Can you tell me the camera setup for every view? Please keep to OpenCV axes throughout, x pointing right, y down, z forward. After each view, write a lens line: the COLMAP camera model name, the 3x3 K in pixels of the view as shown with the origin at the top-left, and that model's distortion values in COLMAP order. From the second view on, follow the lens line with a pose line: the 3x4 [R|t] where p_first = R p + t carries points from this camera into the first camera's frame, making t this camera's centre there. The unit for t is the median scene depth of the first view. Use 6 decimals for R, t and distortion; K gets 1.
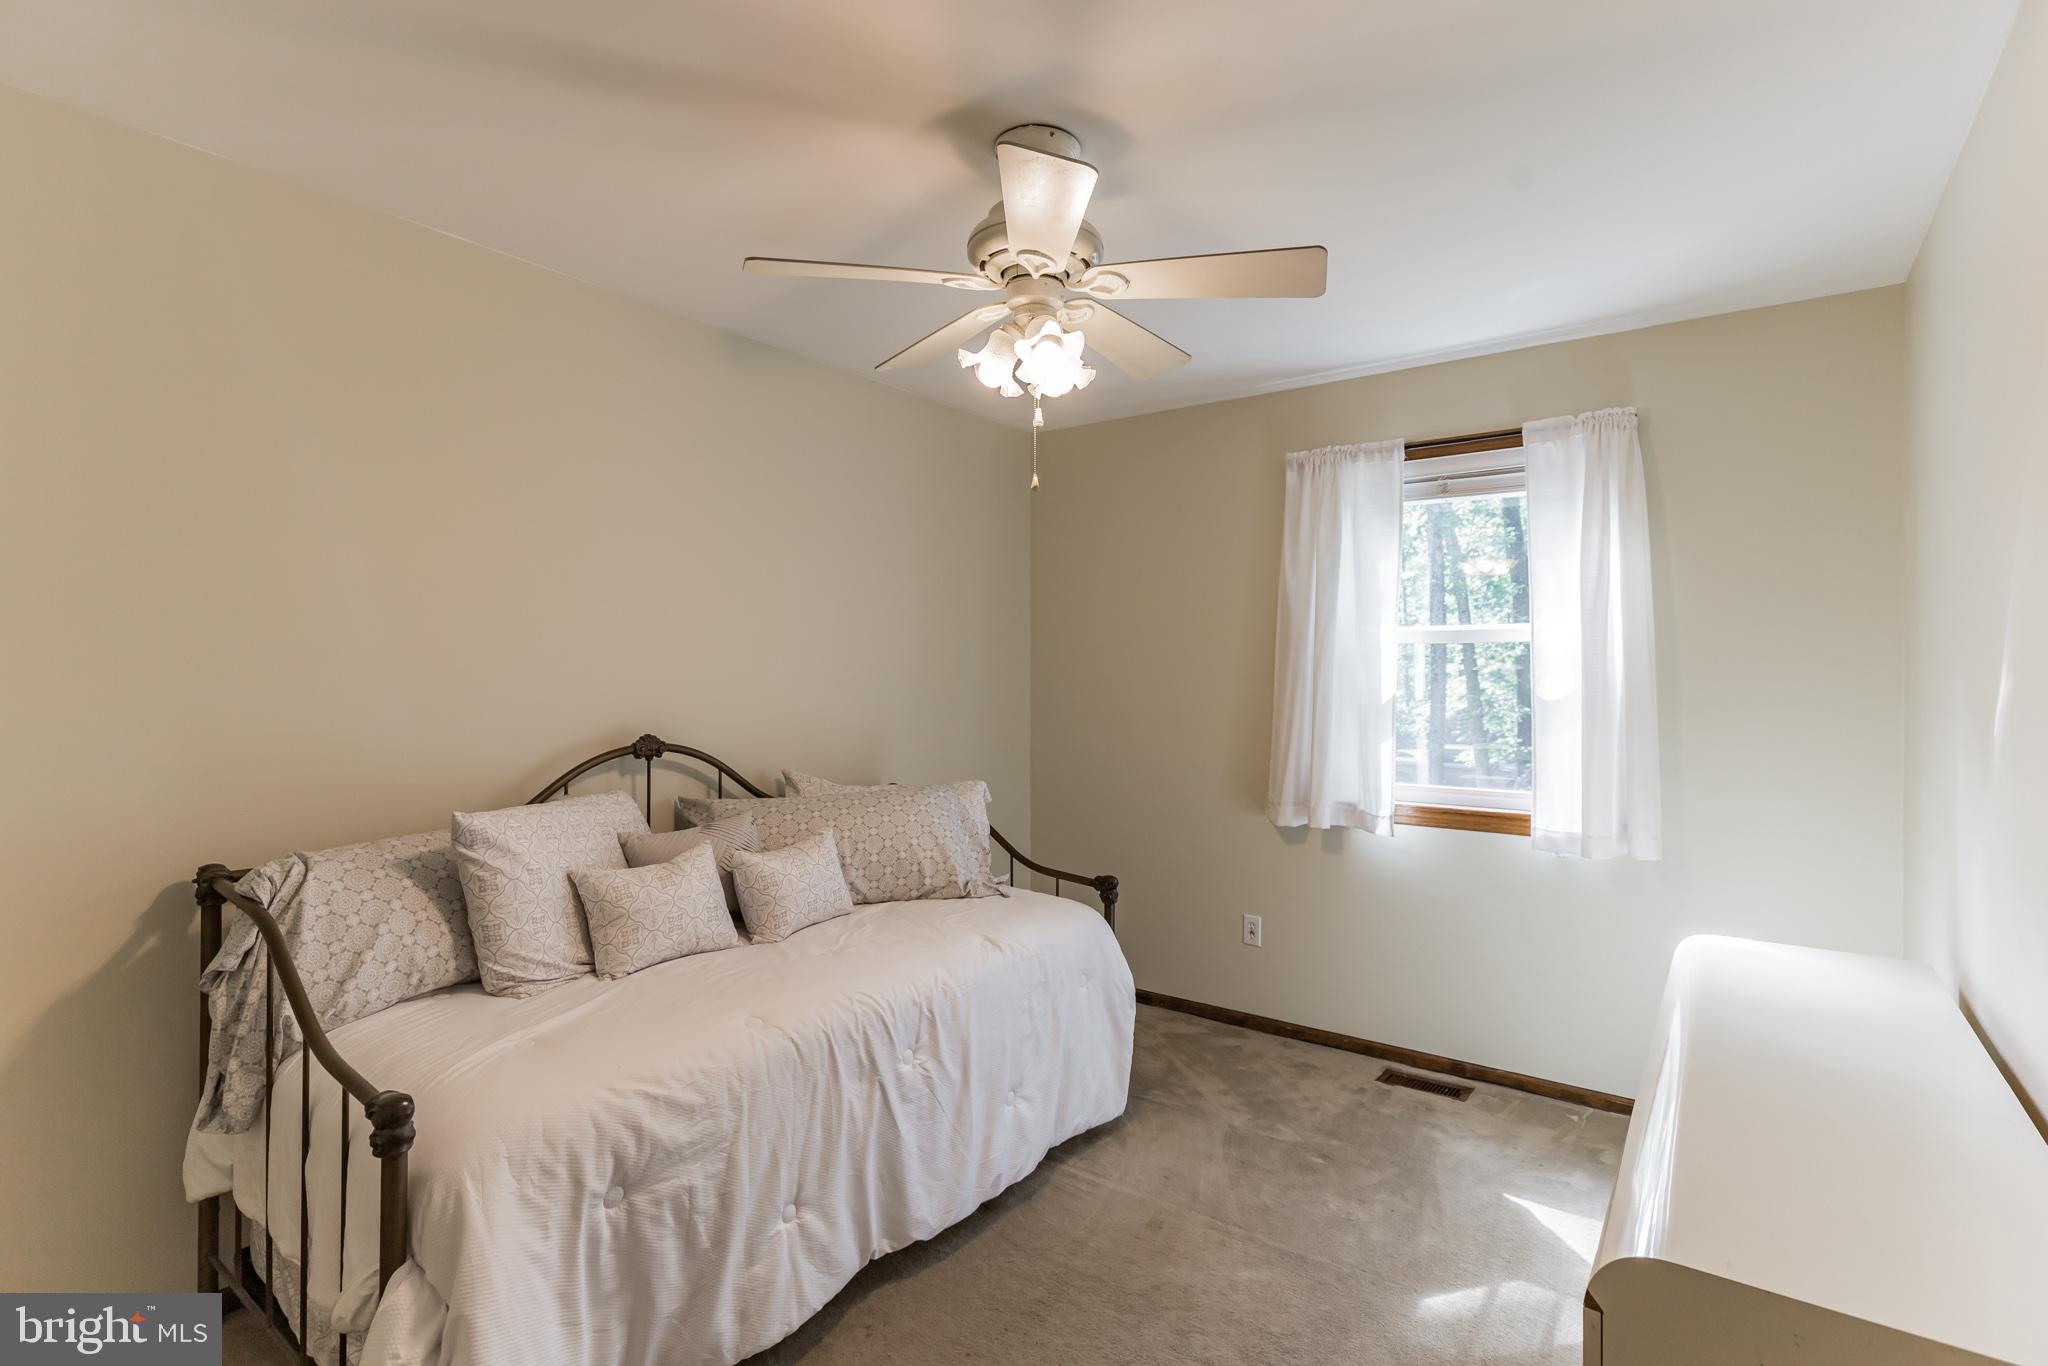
lens RADIAL K [[1007.3, 0, 1024.8], [0, 1007.3, 677.5], [0, 0, 1]] dist [-0.003048, -0.000194]
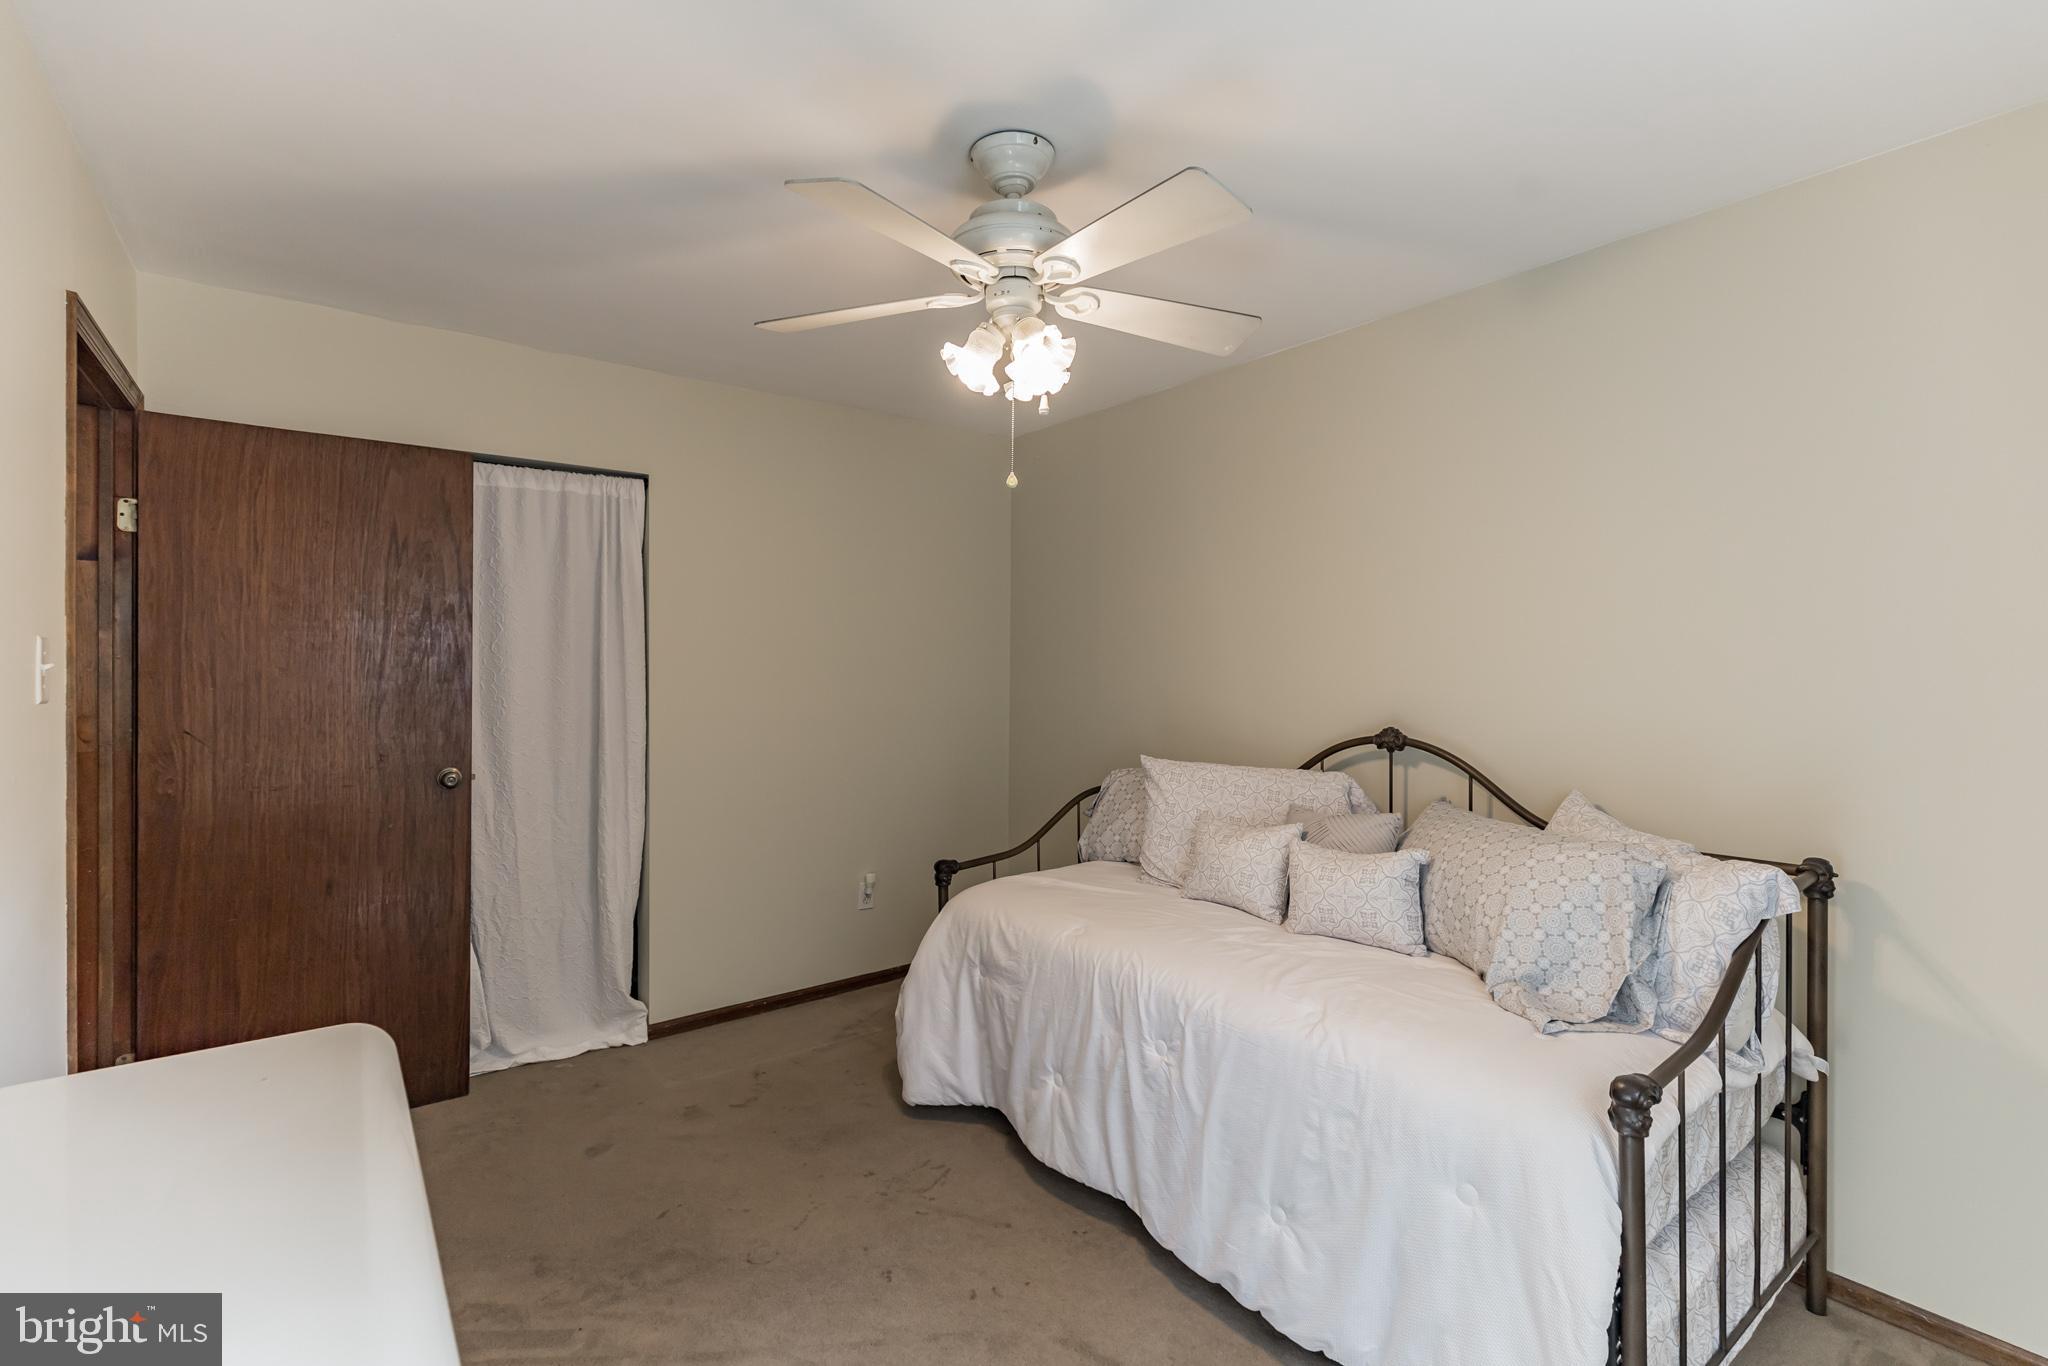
lens RADIAL K [[931.0, 0, 1026.3], [0, 931.0, 672.8], [0, 0, 1]] dist [0.004906, -0.001203]
pose [[-0.296788, 0.001885, -0.954942, 0.706685], [-0.007980, 0.999958, 0.004454, -0.001297], [0.954910, 0.008942, -0.296760, 0.992878]]
